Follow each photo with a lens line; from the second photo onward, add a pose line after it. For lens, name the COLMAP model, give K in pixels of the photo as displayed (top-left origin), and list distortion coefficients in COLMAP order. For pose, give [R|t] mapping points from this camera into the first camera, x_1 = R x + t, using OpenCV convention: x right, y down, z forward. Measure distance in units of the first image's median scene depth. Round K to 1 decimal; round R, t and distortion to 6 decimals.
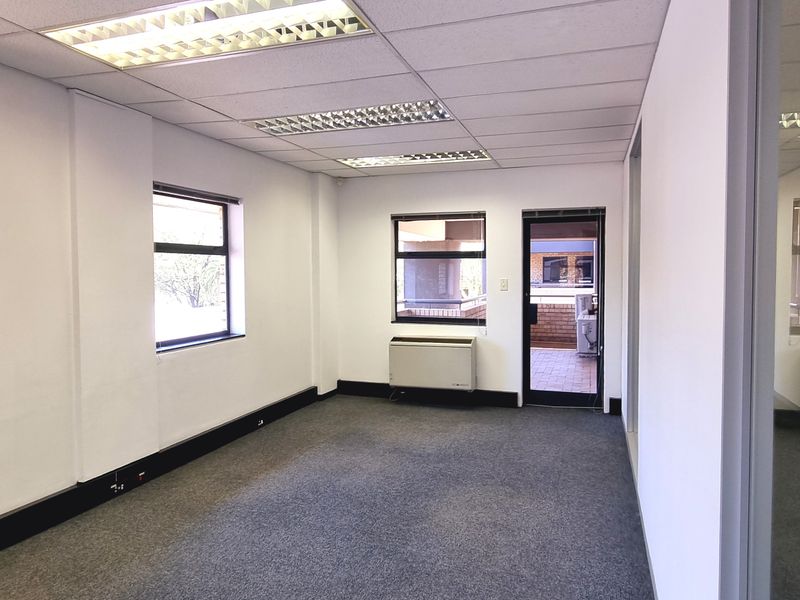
lens RADIAL K [[542.9, 0, 412.0], [0, 542.9, 290.8], [0, 0, 1]] dist [0.002333, -0.000701]
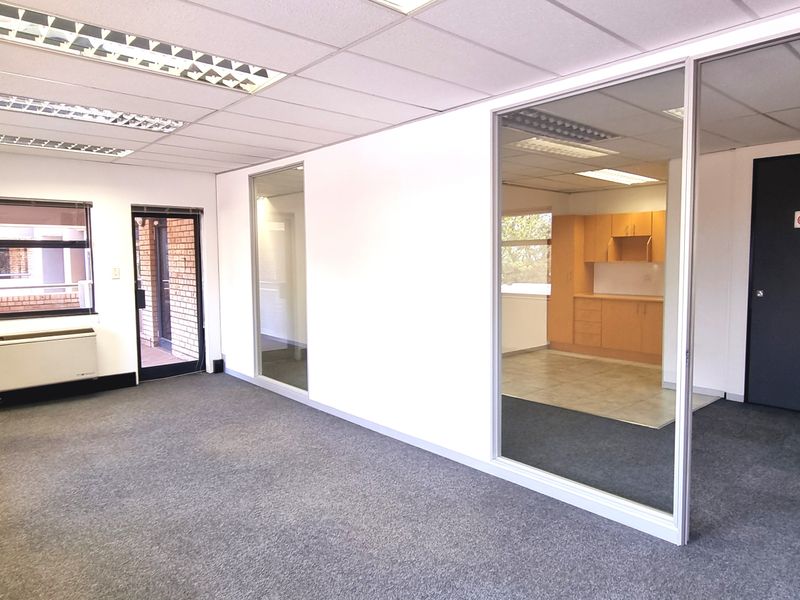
lens RADIAL K [[542.9, 0, 412.0], [0, 542.9, 290.8], [0, 0, 1]] dist [0.002333, -0.000701]
pose [[0.493943, -0.058256, 0.867540, -0.498916], [0.037493, 0.998252, 0.045687, -0.004547], [-0.868685, 0.009960, 0.495264, -0.028139]]
